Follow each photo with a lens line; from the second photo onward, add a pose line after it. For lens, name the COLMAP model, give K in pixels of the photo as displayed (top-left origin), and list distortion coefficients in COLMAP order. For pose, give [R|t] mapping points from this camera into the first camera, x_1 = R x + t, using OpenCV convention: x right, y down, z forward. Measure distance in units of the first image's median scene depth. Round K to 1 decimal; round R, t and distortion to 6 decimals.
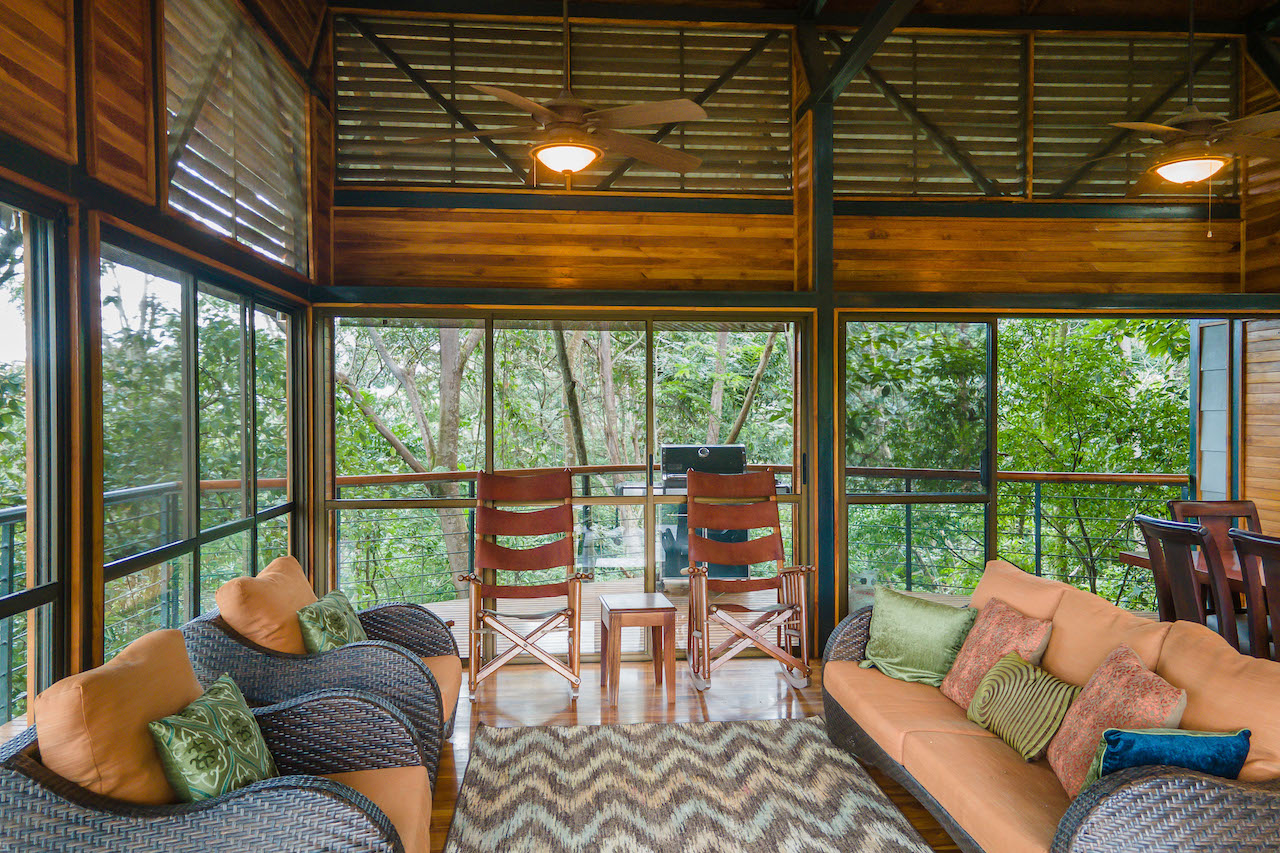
lens RADIAL K [[929.8, 0, 640.3], [0, 929.8, 426.1], [0, 0, 1]] dist [0.016410, 0.042255]
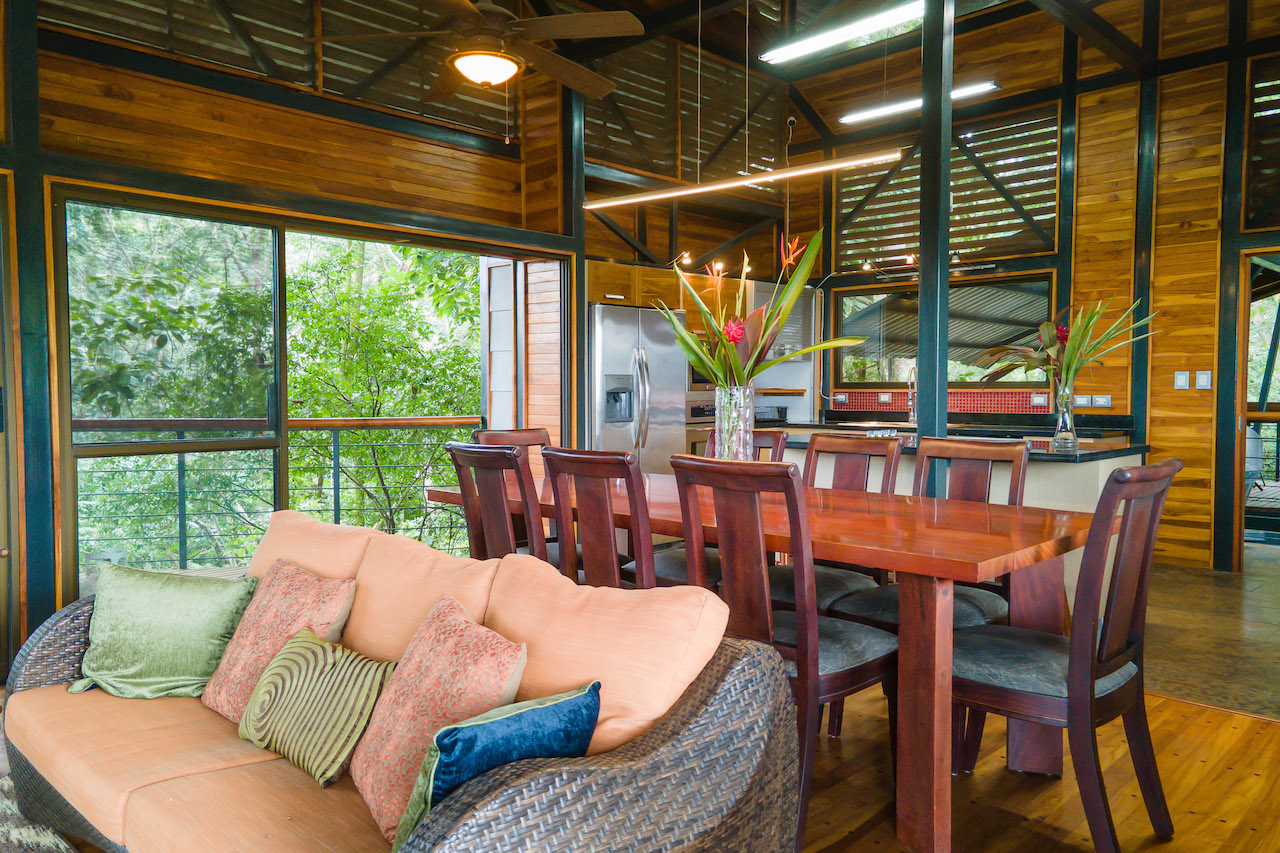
lens RADIAL K [[929.8, 0, 639.1], [0, 929.8, 428.6], [0, 0, 1]] dist [0.016410, 0.042255]
pose [[0.753458, -0.025324, 0.657008, 0.090651], [0.003857, 0.999411, 0.034098, 0.046566], [-0.657484, -0.023157, 0.753112, 0.213302]]
